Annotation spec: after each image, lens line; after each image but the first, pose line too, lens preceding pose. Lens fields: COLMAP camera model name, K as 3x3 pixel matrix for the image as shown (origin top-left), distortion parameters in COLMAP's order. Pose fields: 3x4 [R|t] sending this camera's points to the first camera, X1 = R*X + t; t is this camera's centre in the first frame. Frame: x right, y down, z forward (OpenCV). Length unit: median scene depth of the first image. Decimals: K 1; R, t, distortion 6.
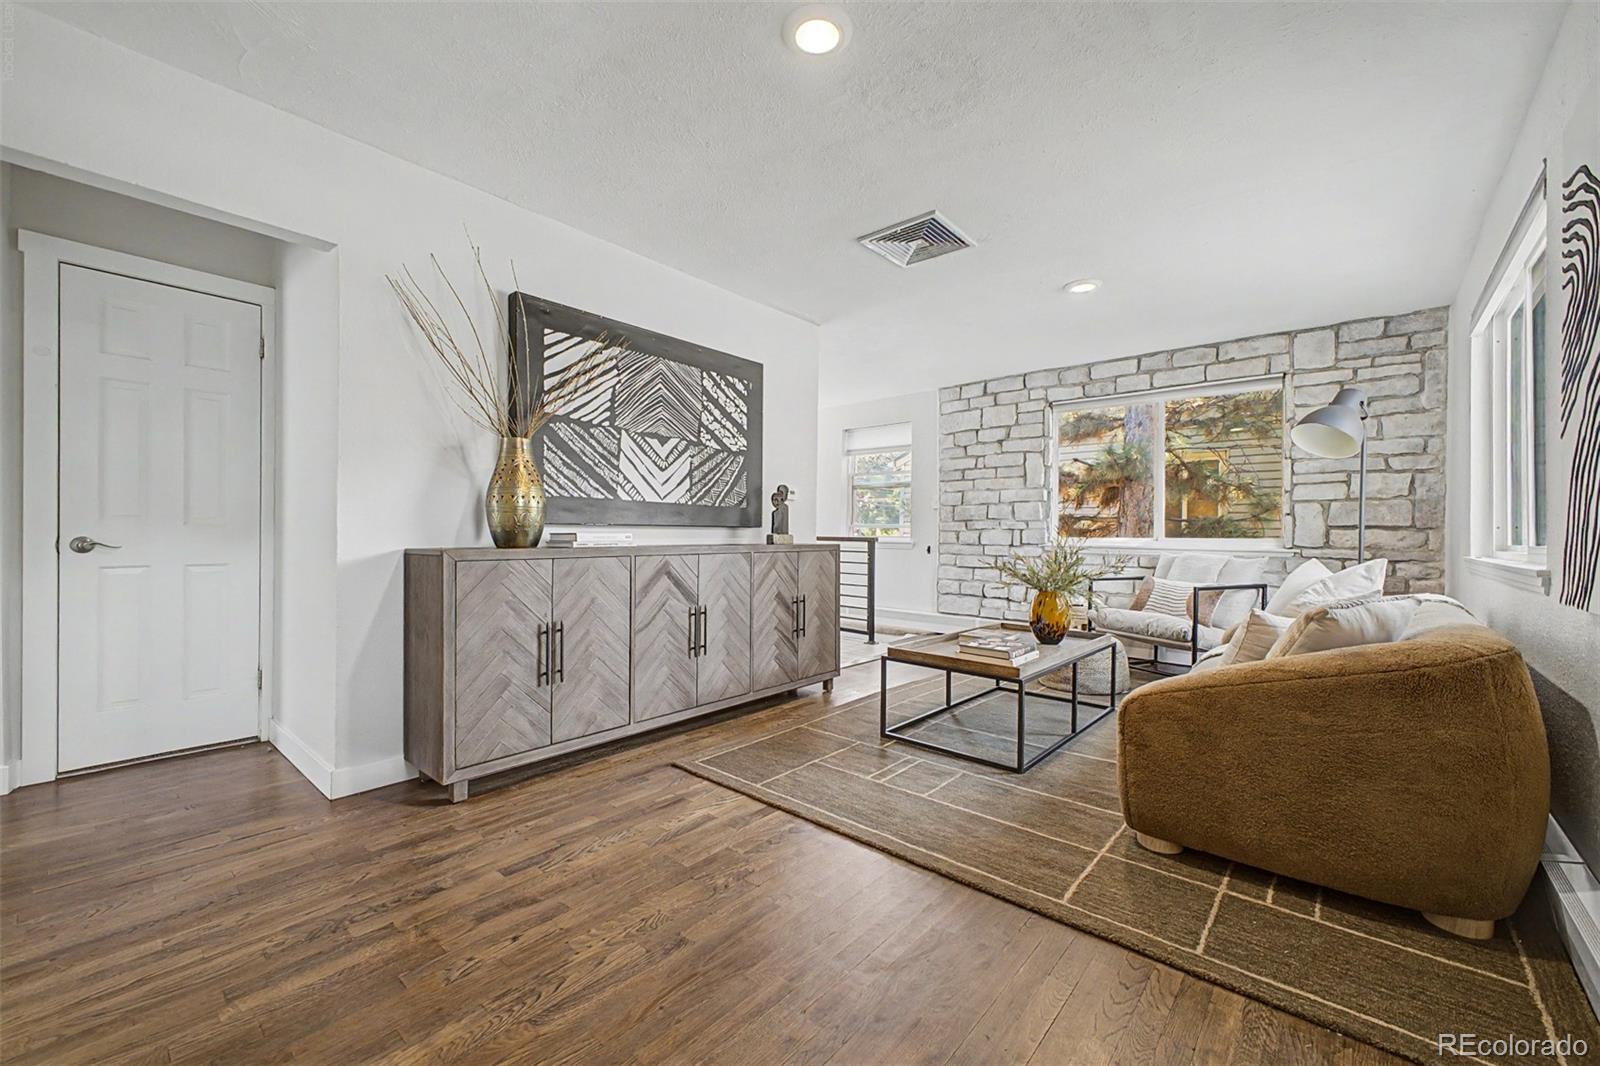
lens RADIAL K [[639.7, 0, 797.2], [0, 639.7, 534.7], [0, 0, 1]] dist [0.024956, -0.008209]
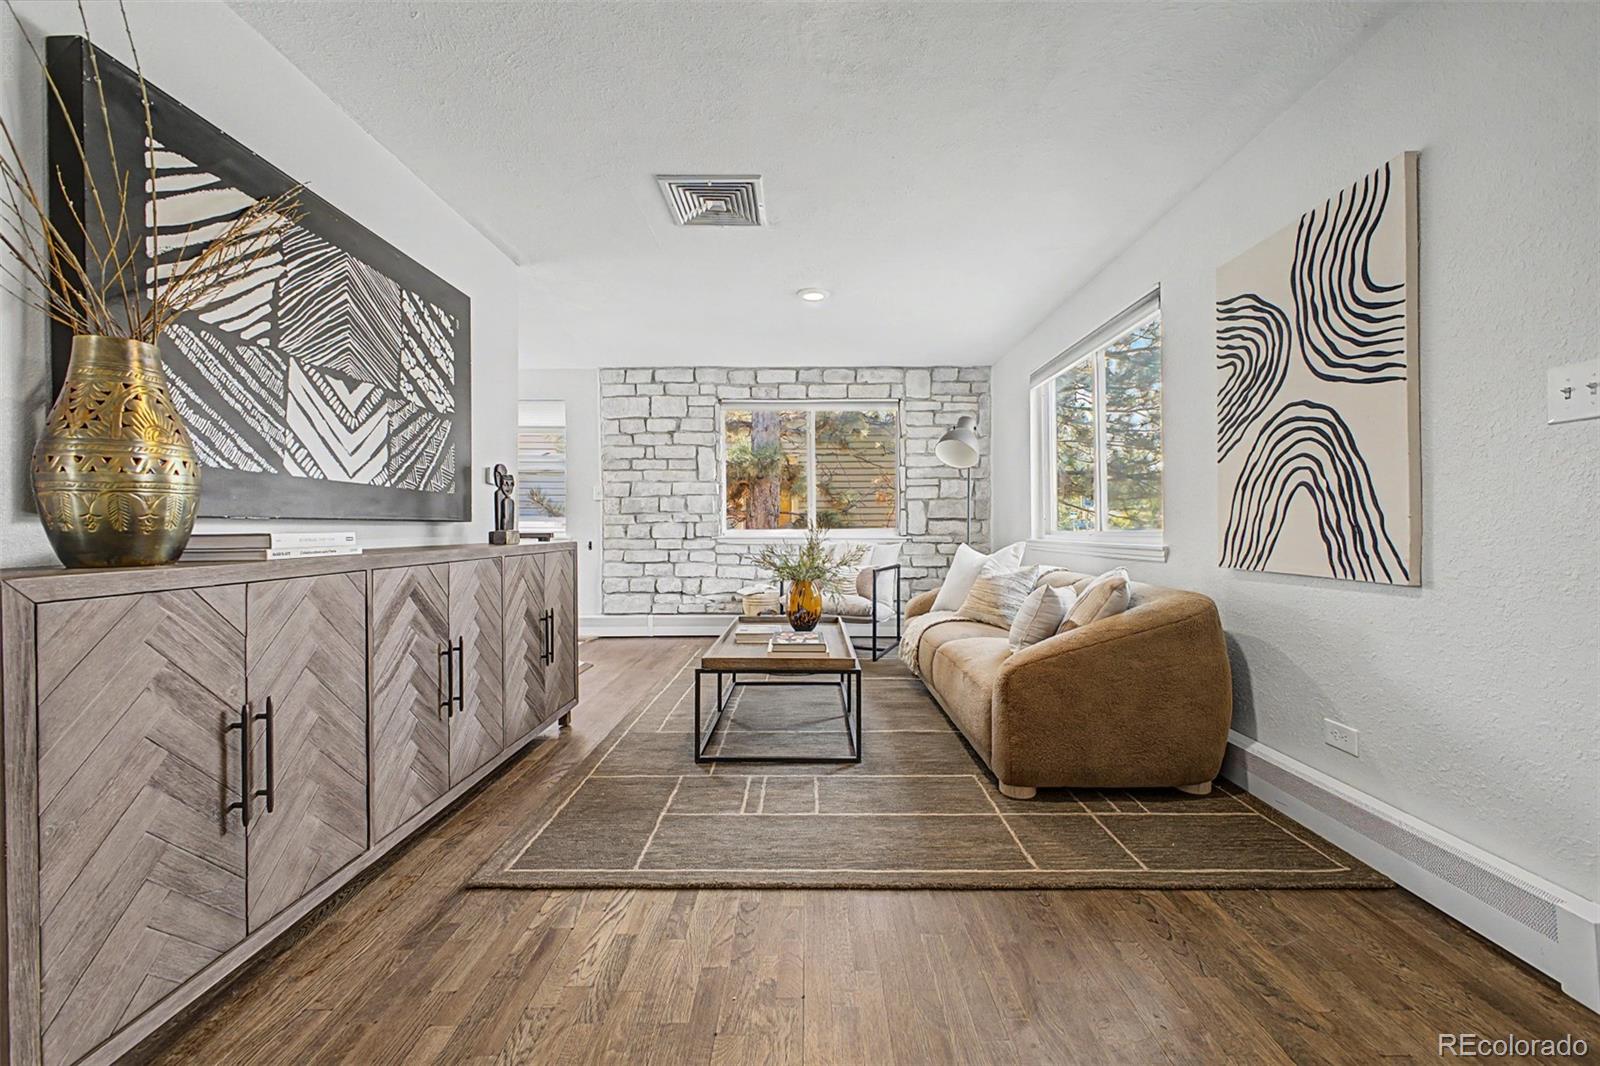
lens RADIAL K [[639.7, 0, 805.9], [0, 639.7, 525.3], [0, 0, 1]] dist [0.024956, -0.008209]
pose [[0.752714, -0.008569, 0.658292, -0.299903], [0.010888, 0.999941, 0.000567, -0.003625], [-0.658258, 0.006741, 0.752762, 0.231408]]
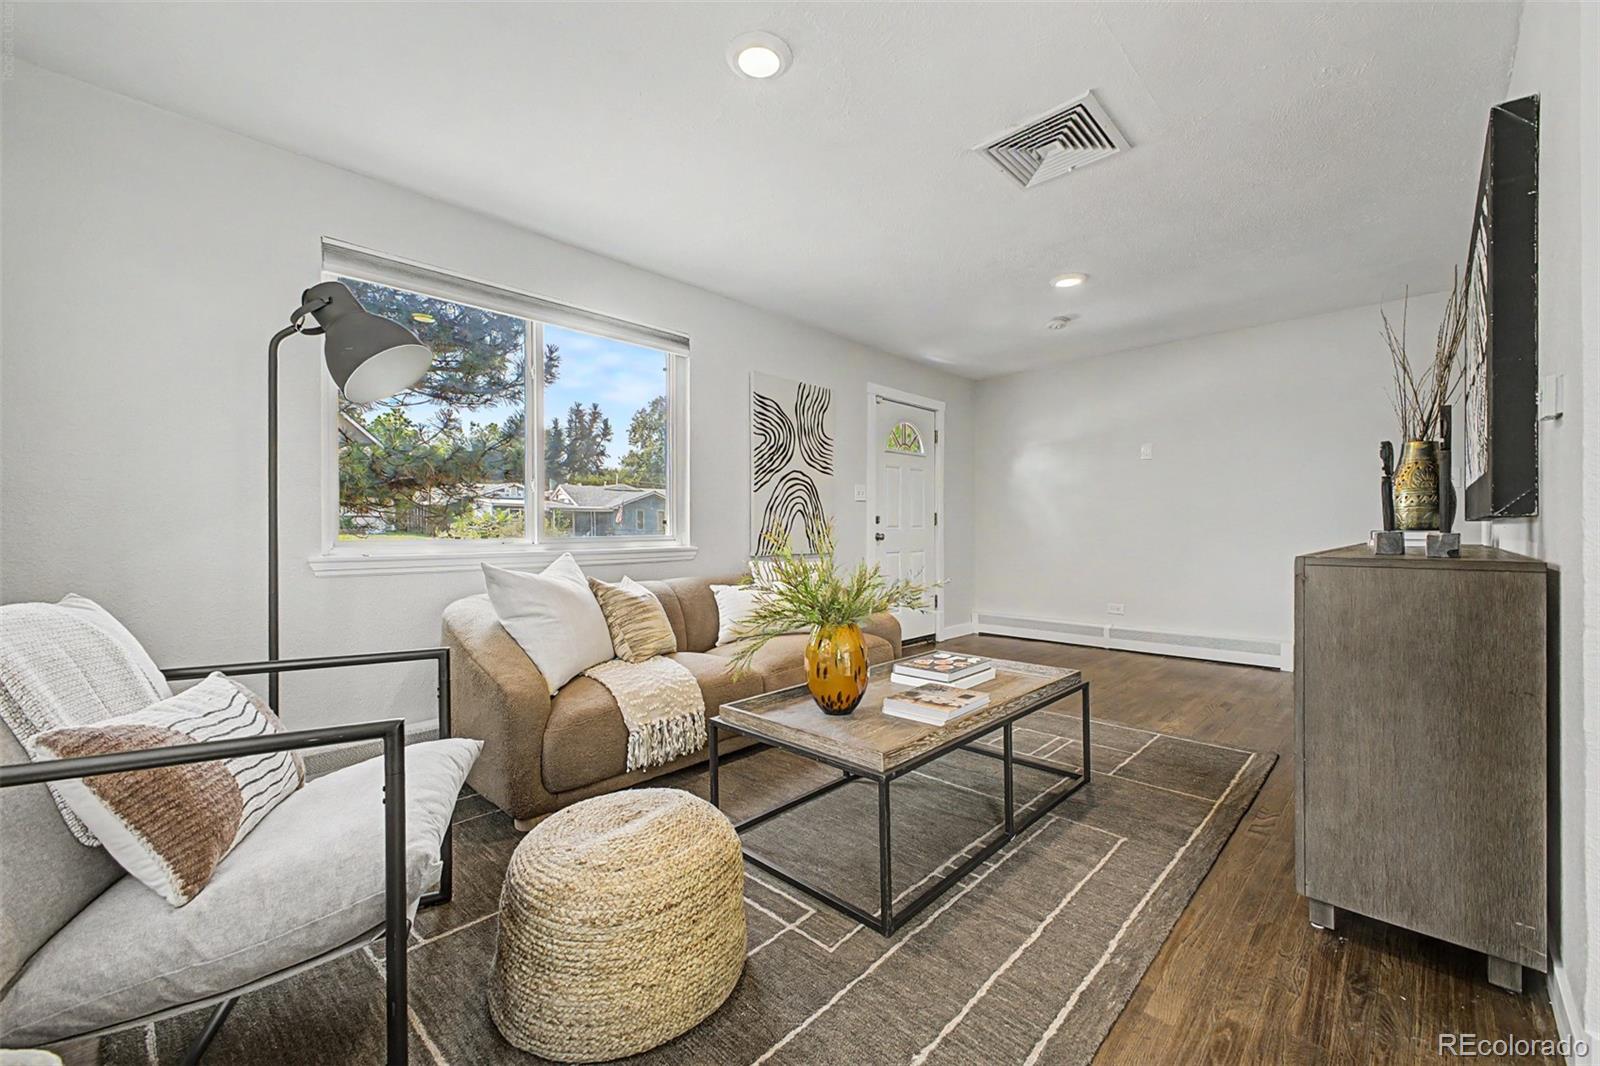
lens RADIAL K [[639.7, 0, 814.8], [0, 639.7, 518.2], [0, 0, 1]] dist [0.024956, -0.008209]
pose [[-0.999279, -0.003371, 0.037828, 0.415901], [-0.003931, 0.999884, -0.014724, -0.004948], [-0.037774, -0.014862, -0.999176, 1.704660]]
